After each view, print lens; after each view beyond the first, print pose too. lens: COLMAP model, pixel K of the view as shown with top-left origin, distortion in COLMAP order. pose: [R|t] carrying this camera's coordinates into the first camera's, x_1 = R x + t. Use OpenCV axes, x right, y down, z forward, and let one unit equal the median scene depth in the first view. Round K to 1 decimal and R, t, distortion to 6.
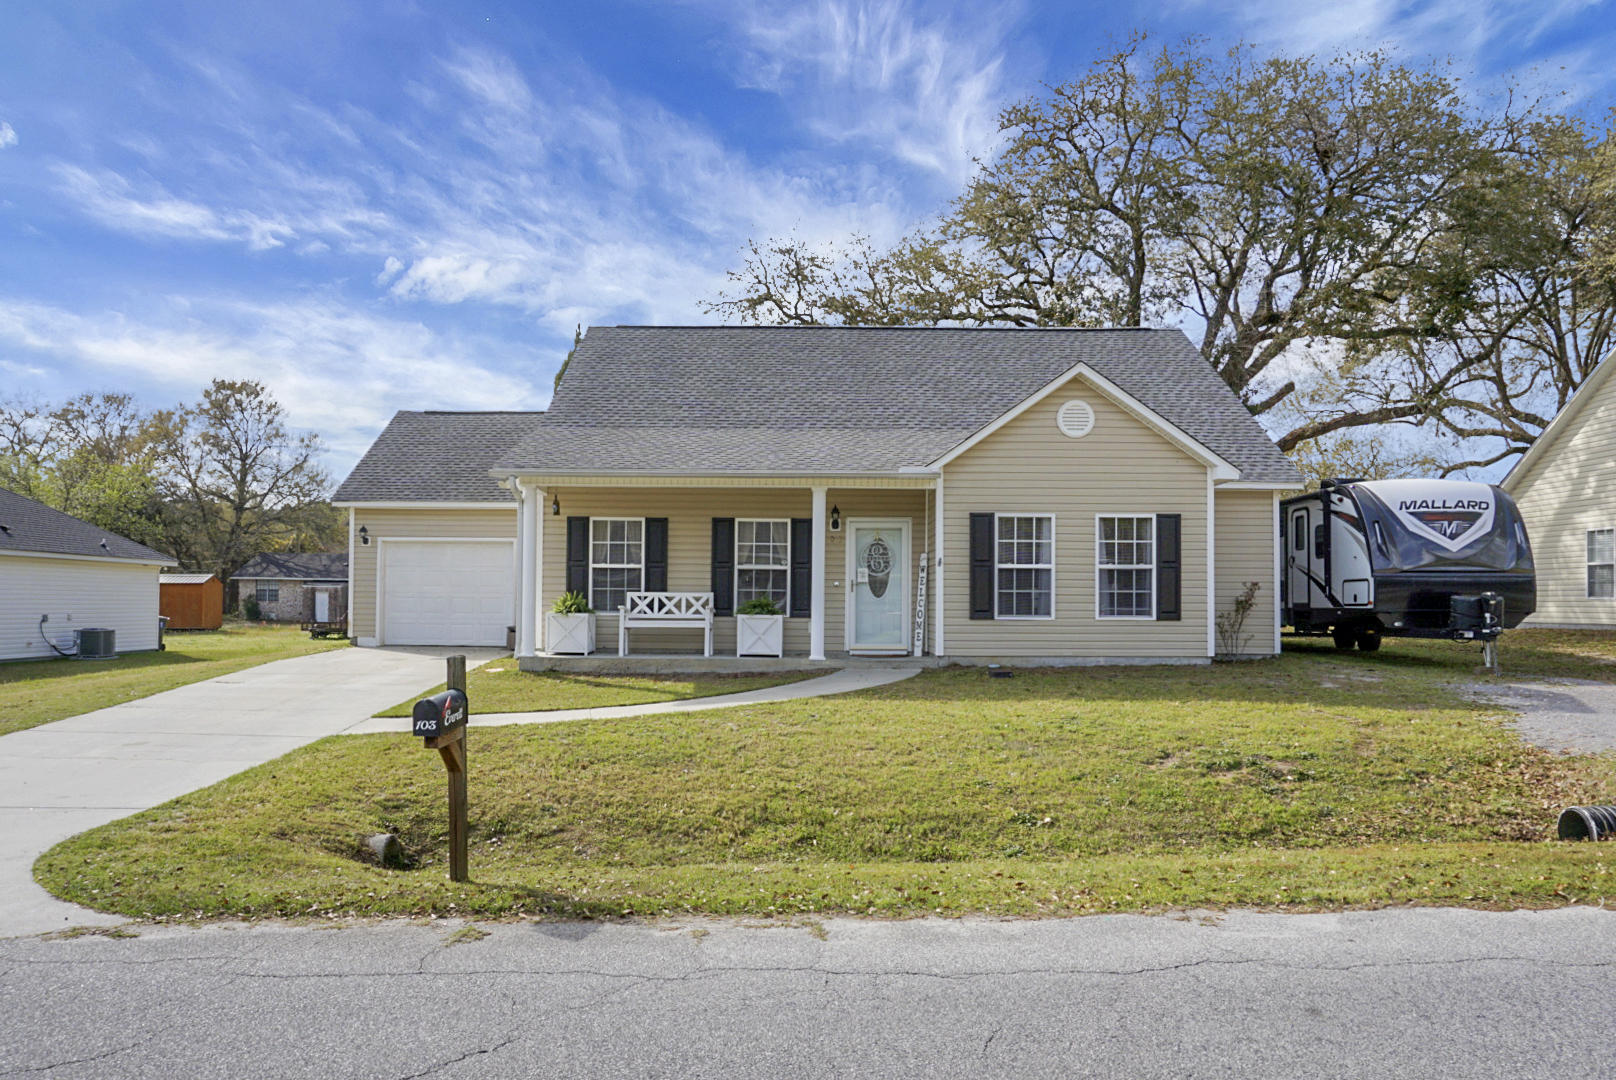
lens RADIAL K [[1205.0, 0, 723.2], [0, 1205.0, 544.2], [0, 0, 1]] dist [-0.038724, -0.000500]
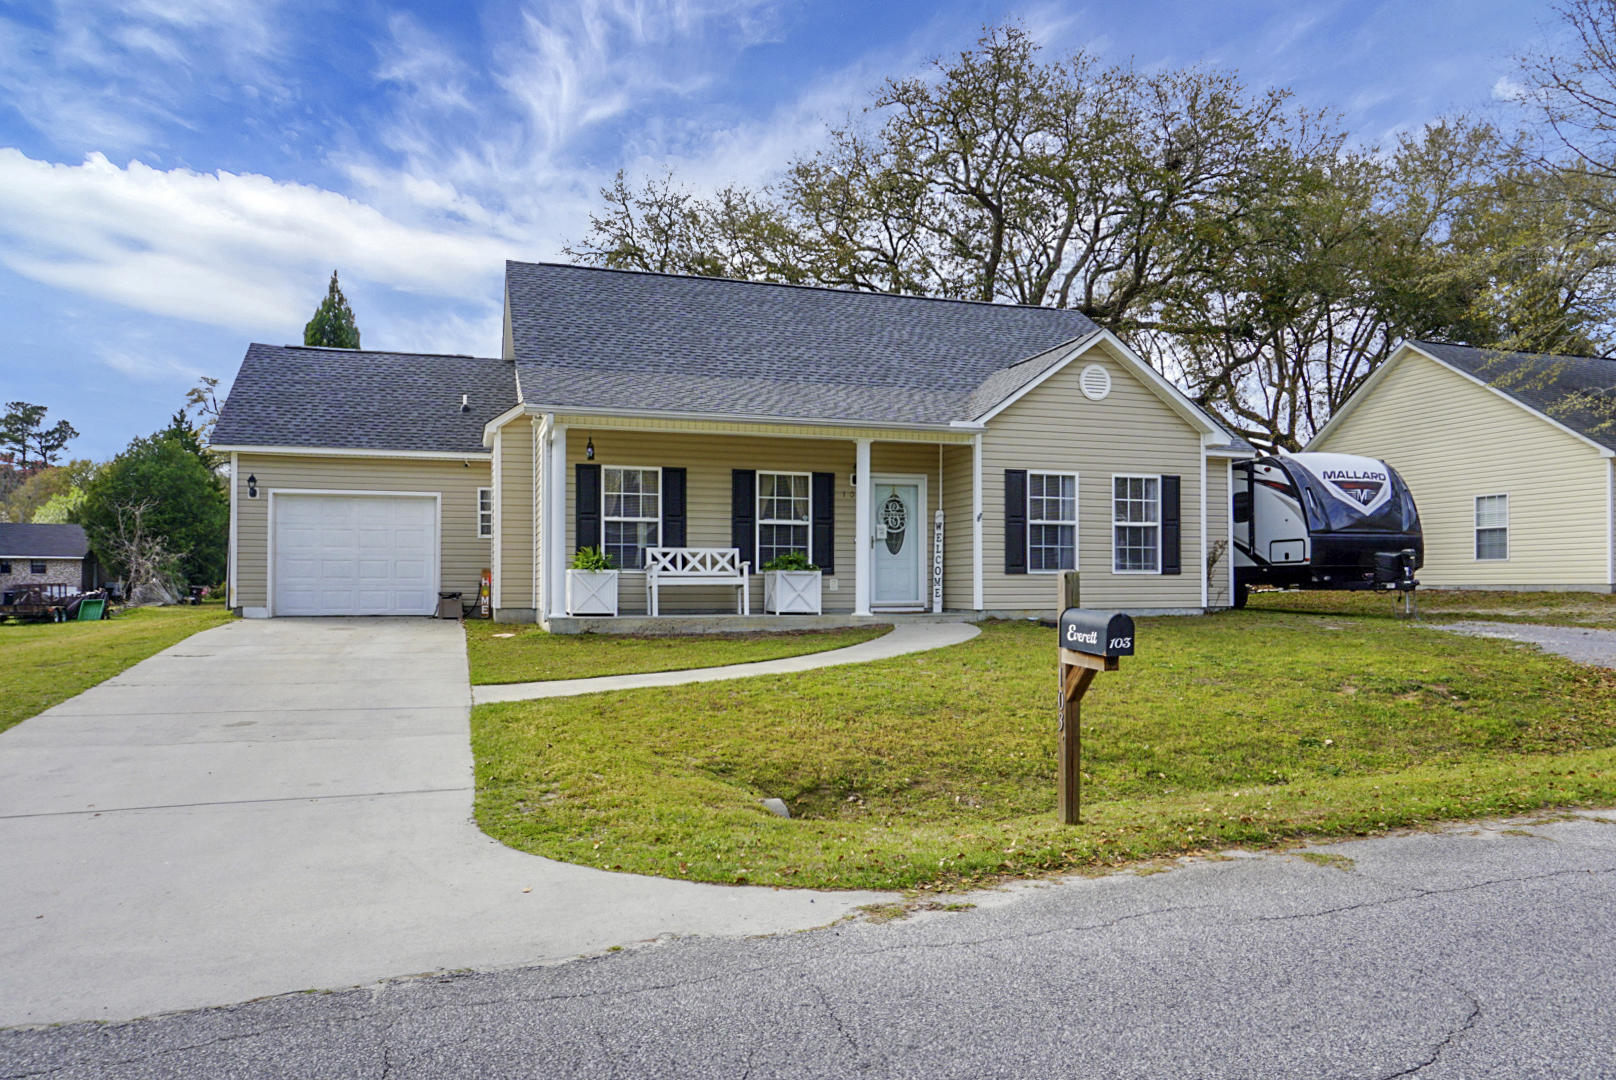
lens RADIAL K [[1203.6, 0, 823.8], [0, 1203.6, 543.9], [0, 0, 1]] dist [-0.034634, 0.005886]
pose [[0.933908, 0.005878, 0.357466, -0.282980], [-0.010013, 0.999903, 0.009717, 0.026849], [-0.357374, -0.012654, 0.933876, 0.095844]]
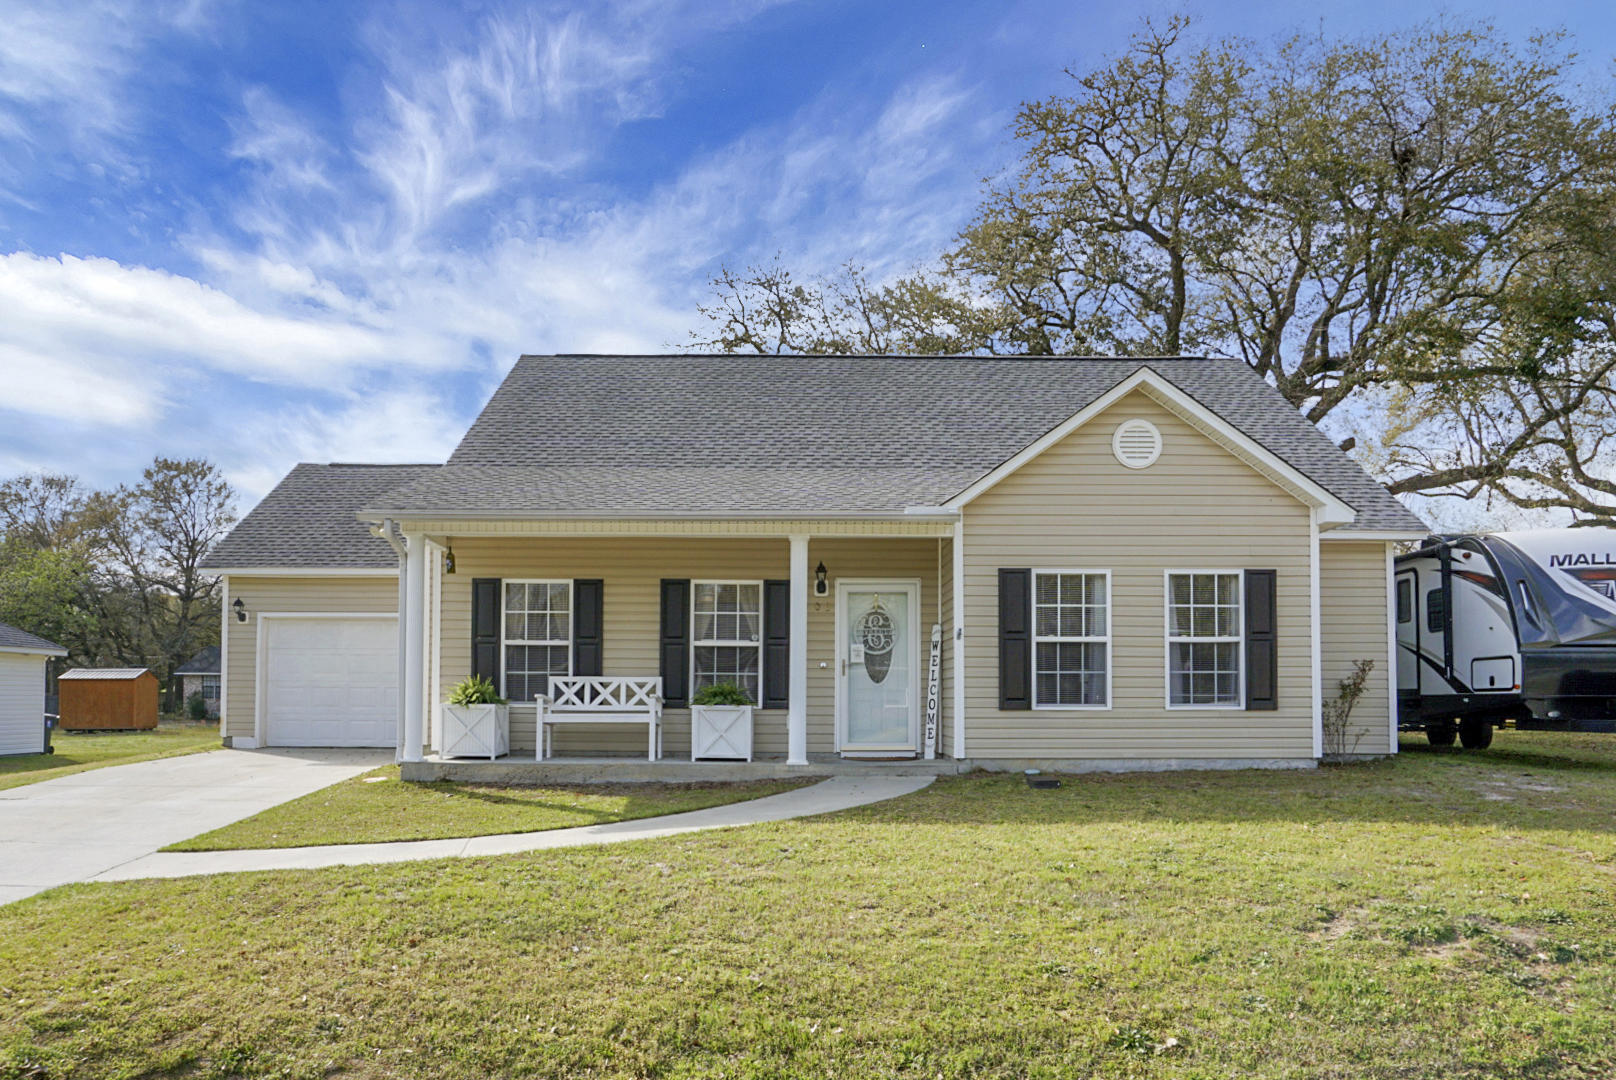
lens RADIAL K [[1230.2, 0, 744.4], [0, 1230.2, 630.3], [0, 0, 1]] dist [-0.033623, 0.009620]
pose [[0.999709, -0.002621, 0.023998, 0.025323], [0.002814, 0.999964, -0.008036, 0.017192], [-0.023977, 0.008102, 0.999680, 0.218787]]
